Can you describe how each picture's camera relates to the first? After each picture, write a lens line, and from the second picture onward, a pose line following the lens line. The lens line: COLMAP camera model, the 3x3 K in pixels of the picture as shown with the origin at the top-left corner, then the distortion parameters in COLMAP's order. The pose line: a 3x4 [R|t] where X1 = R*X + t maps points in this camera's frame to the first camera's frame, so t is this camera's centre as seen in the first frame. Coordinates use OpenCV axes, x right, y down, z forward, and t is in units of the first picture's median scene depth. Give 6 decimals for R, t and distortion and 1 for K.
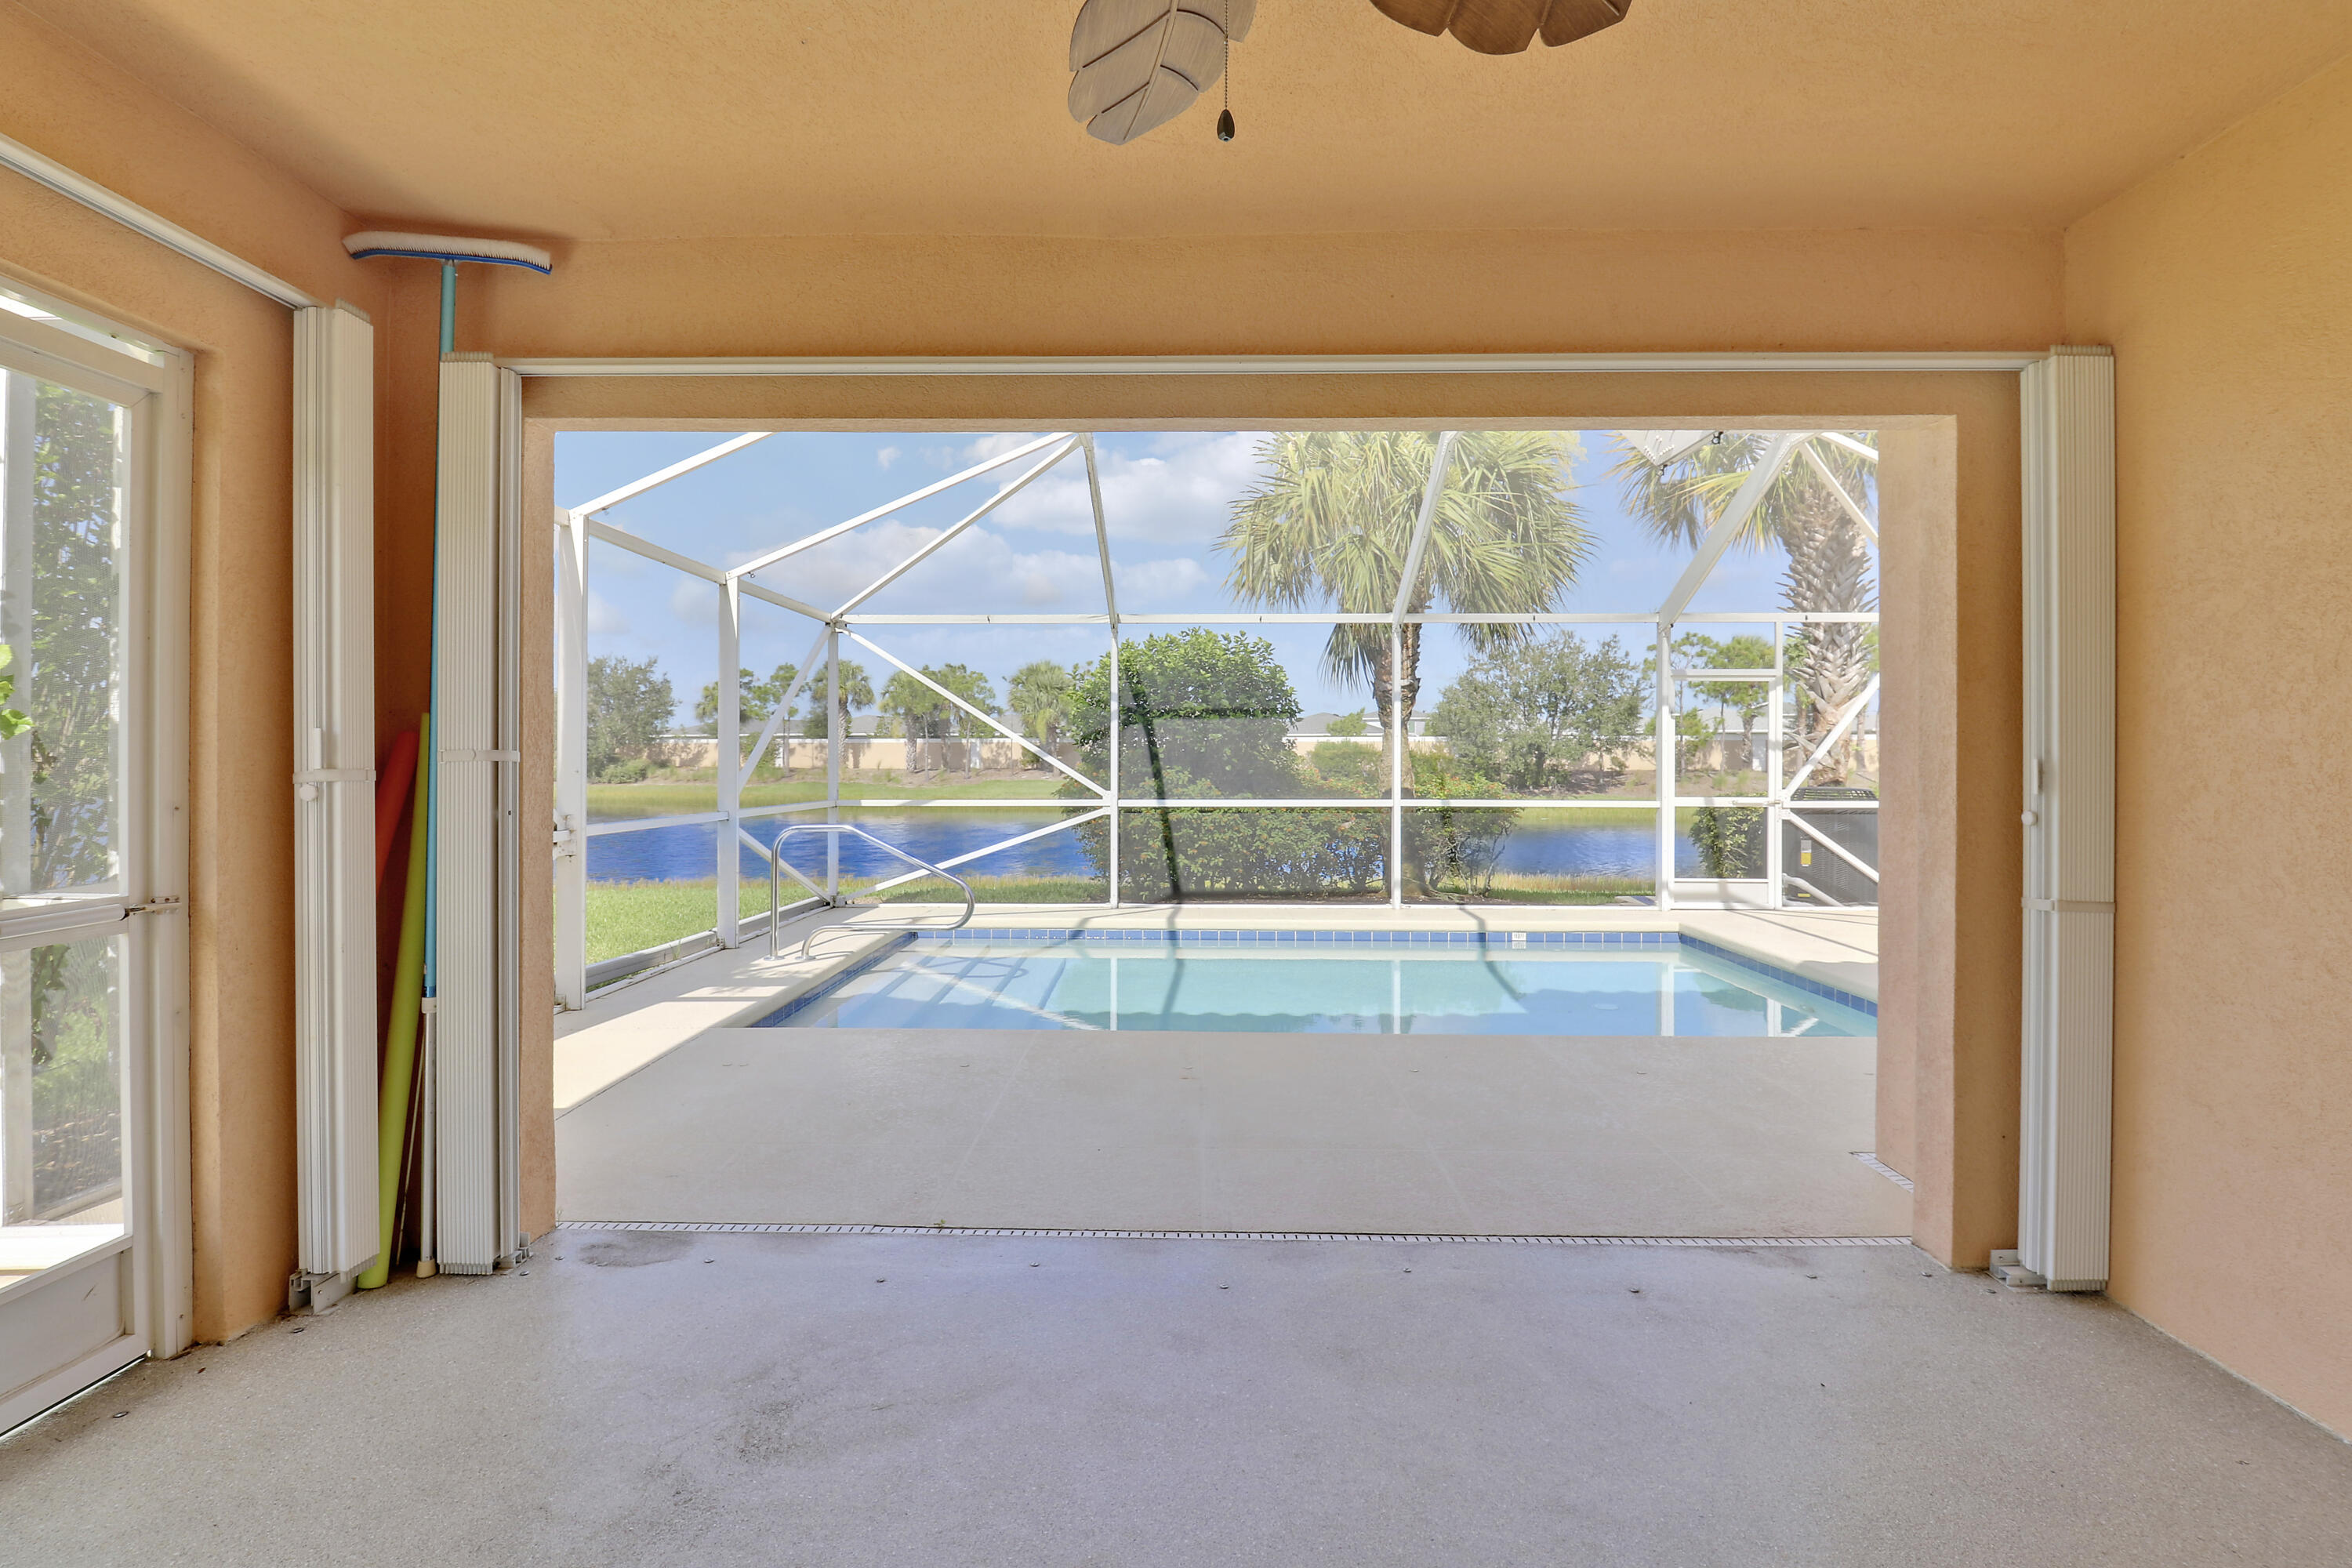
lens RADIAL K [[1083.1, 0, 1142.0], [0, 1083.1, 766.7], [0, 0, 1]] dist [0.001775, -0.016092]
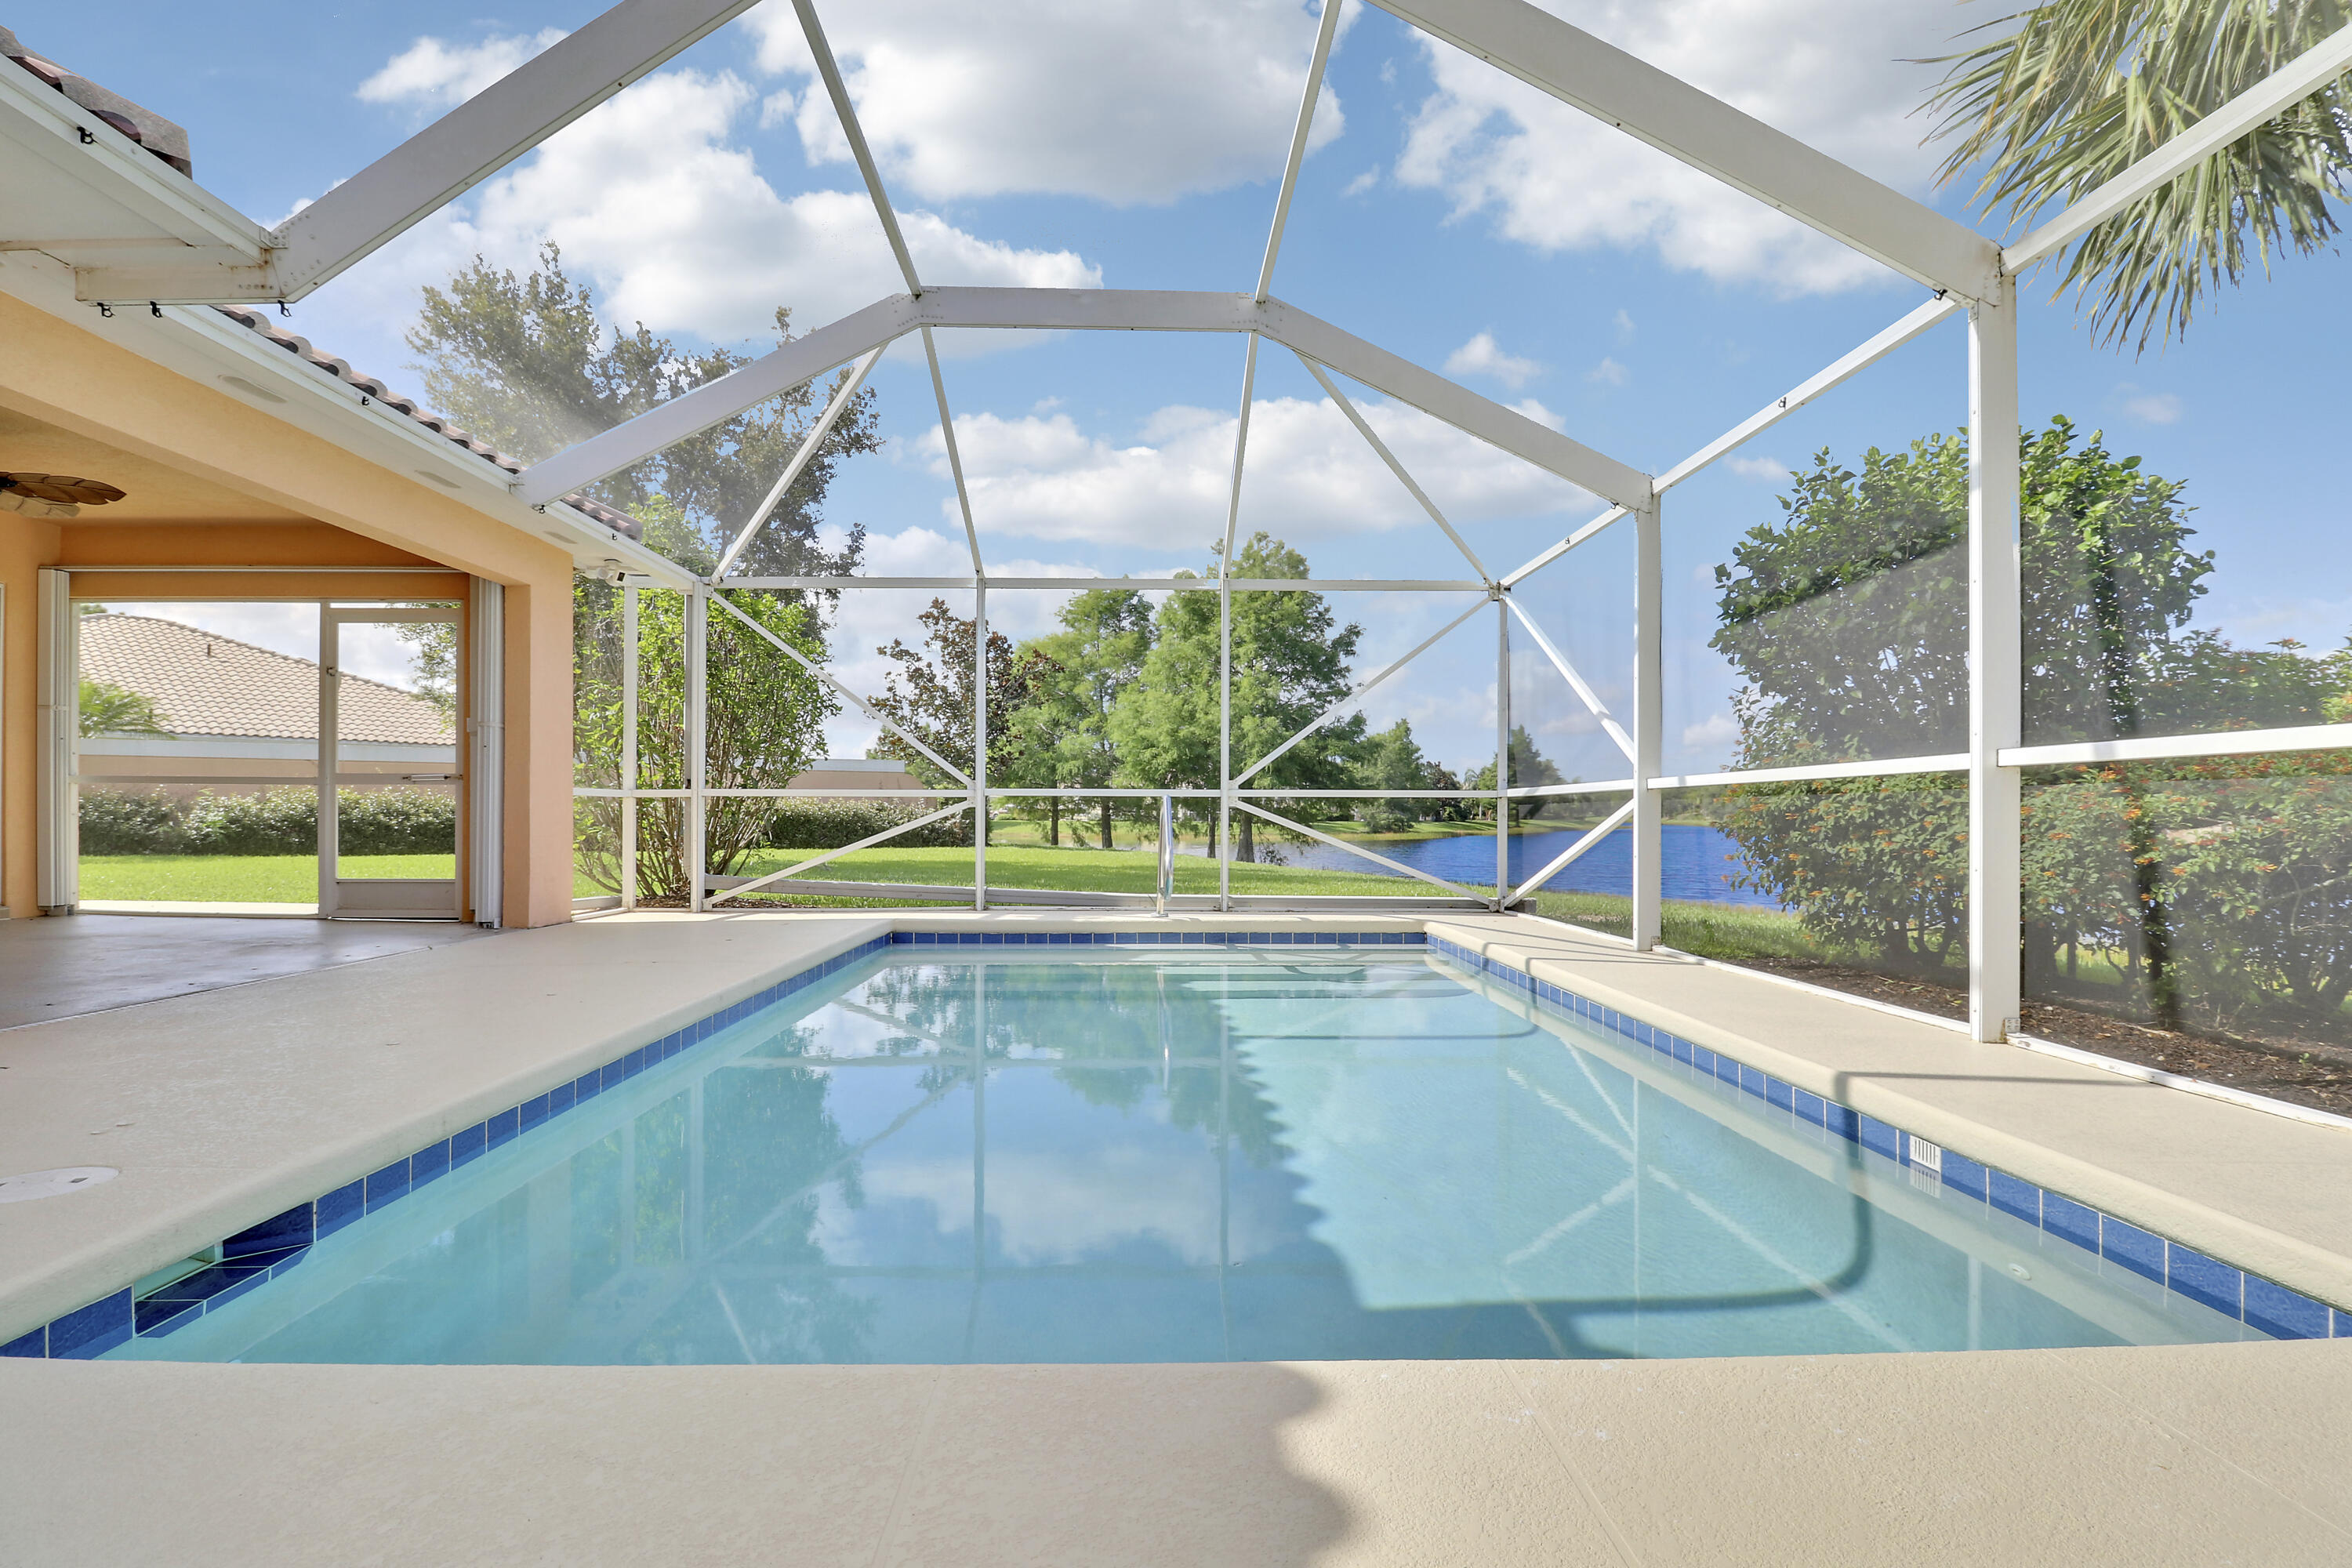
lens RADIAL K [[1076.2, 0, 1174.4], [0, 1076.2, 814.1], [0, 0, 1]] dist [0.002236, -0.000679]
pose [[0.070166, -0.002489, -0.997532, 0.589604], [-0.007651, 0.999966, -0.003033, 0.056805], [0.997506, 0.007845, 0.070145, 0.701611]]
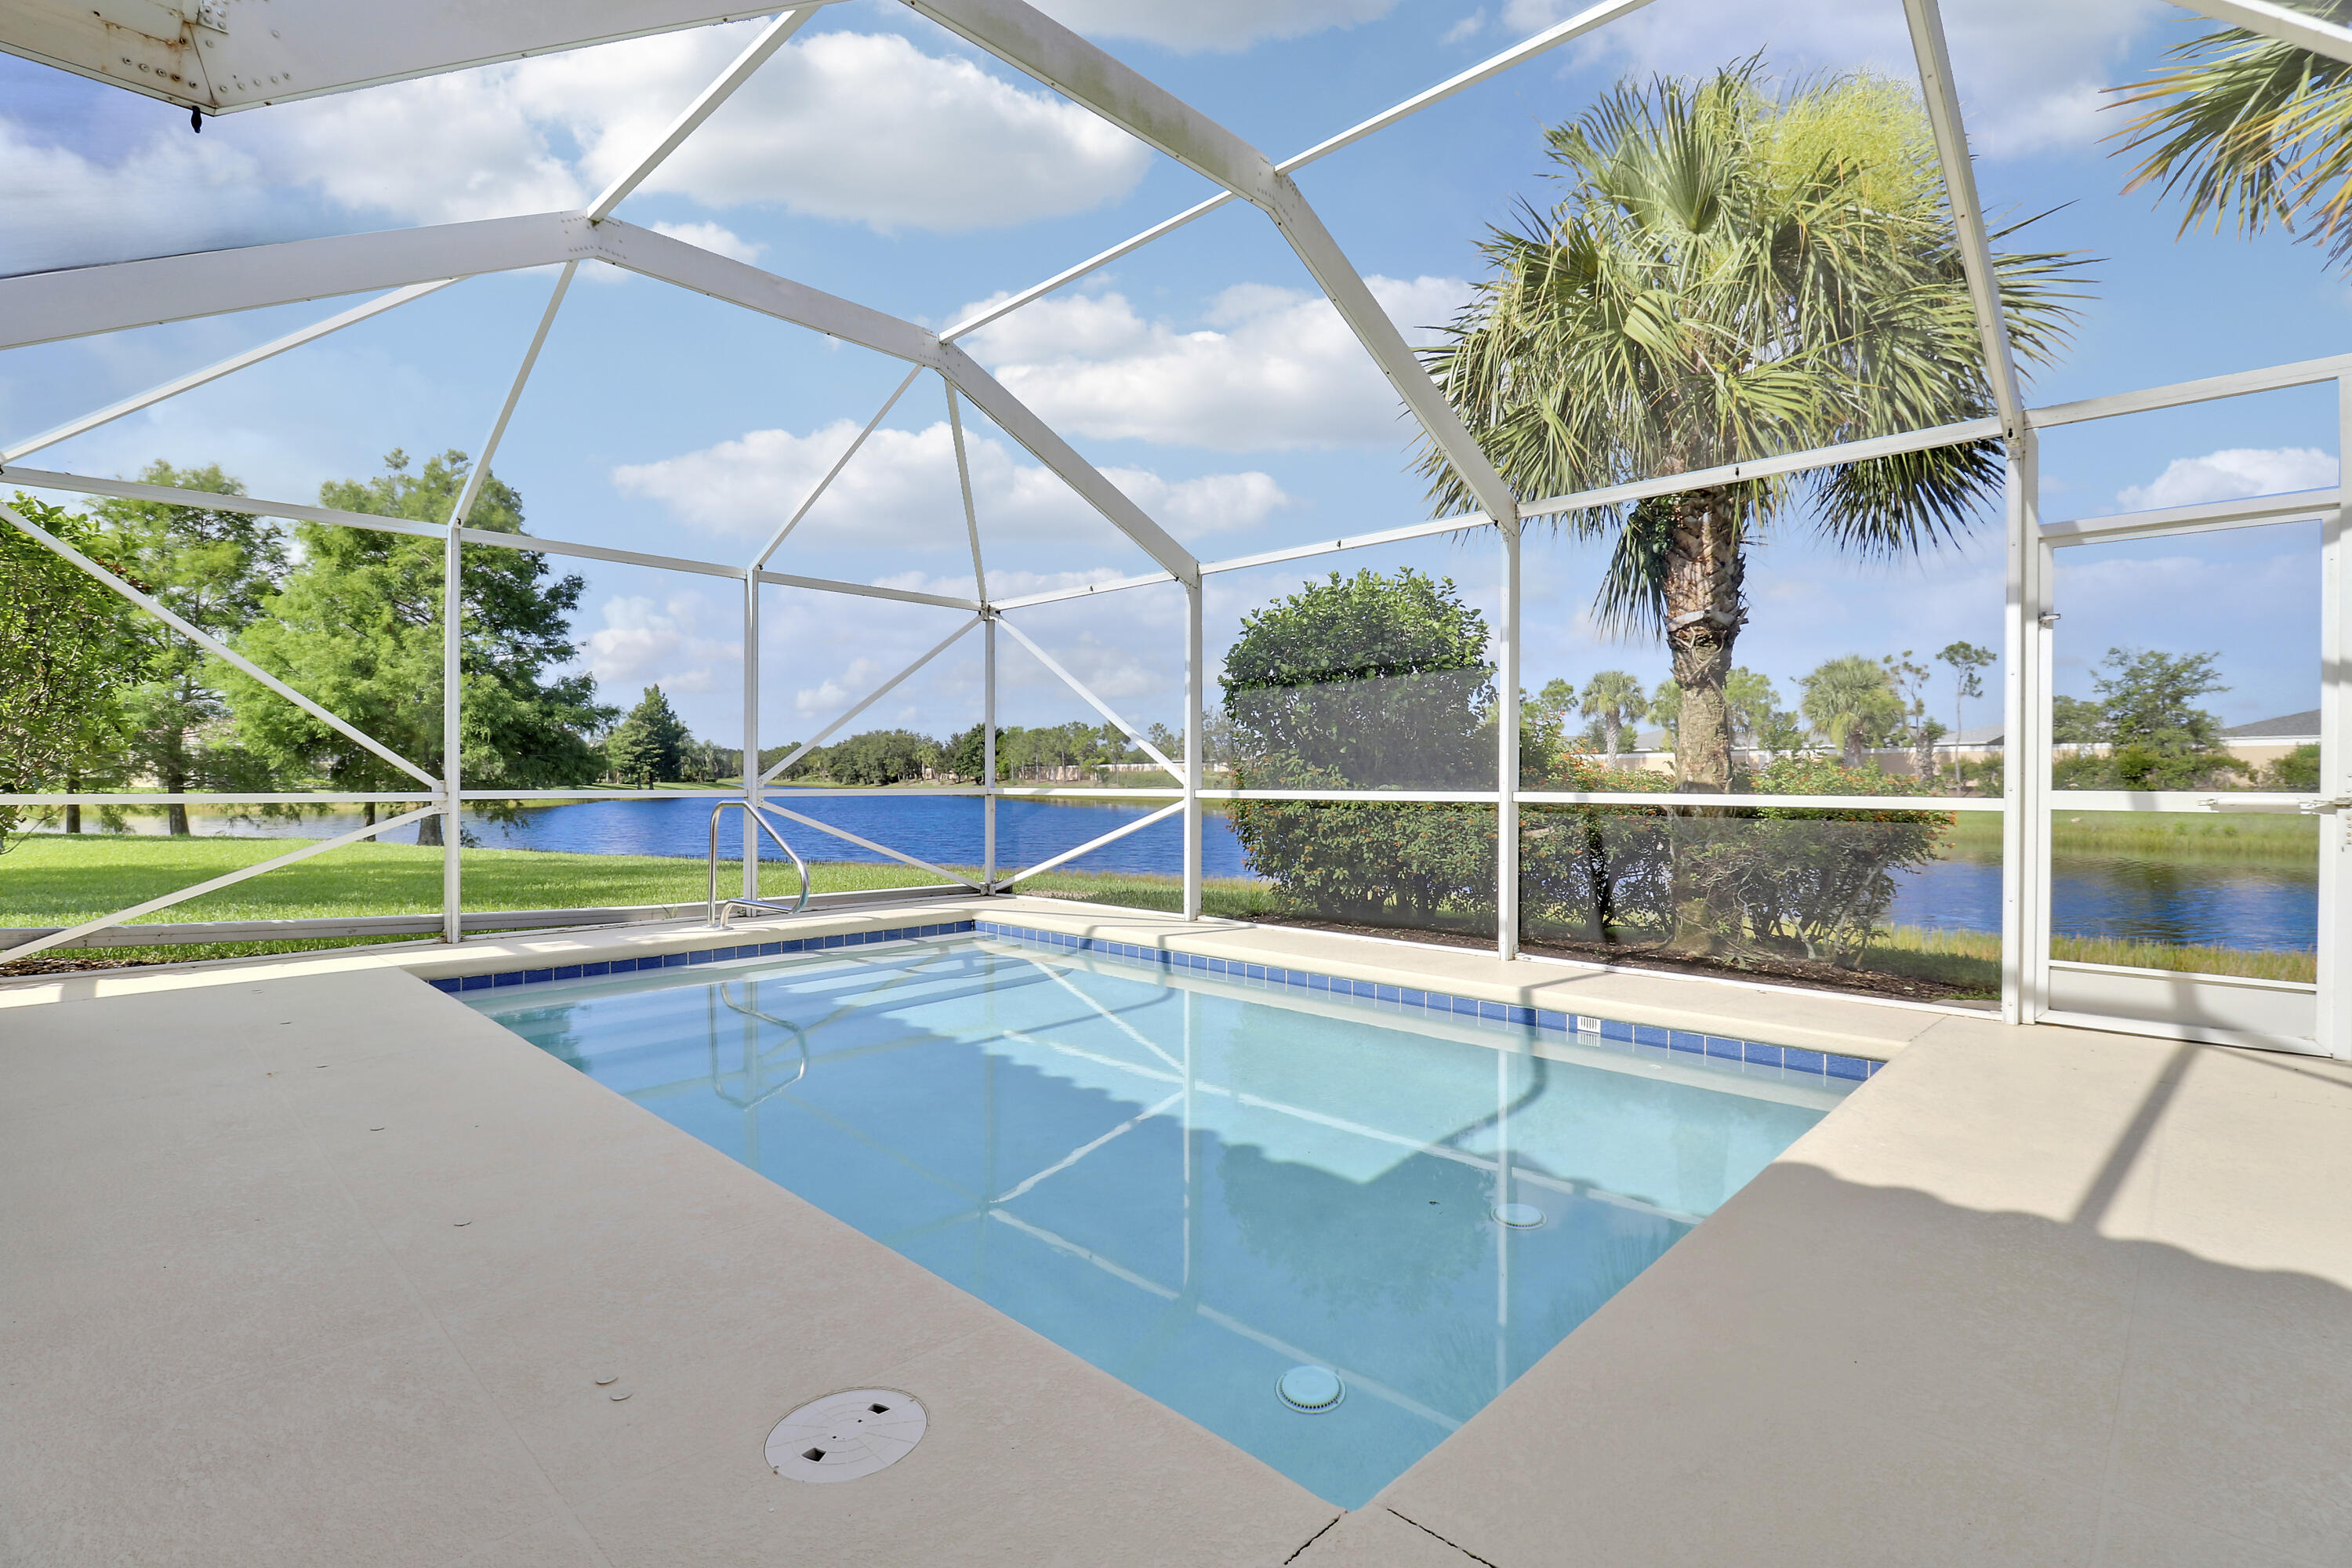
lens RADIAL K [[1064.1, 0, 1176.0], [0, 1064.1, 784.0], [0, 0, 1]] dist [-0.010499, -0.000129]
pose [[0.746640, 0.003227, -0.665220, 0.514200], [-0.004863, 0.999988, -0.000608, 0.027941], [0.665210, 0.003689, 0.746647, 0.398022]]
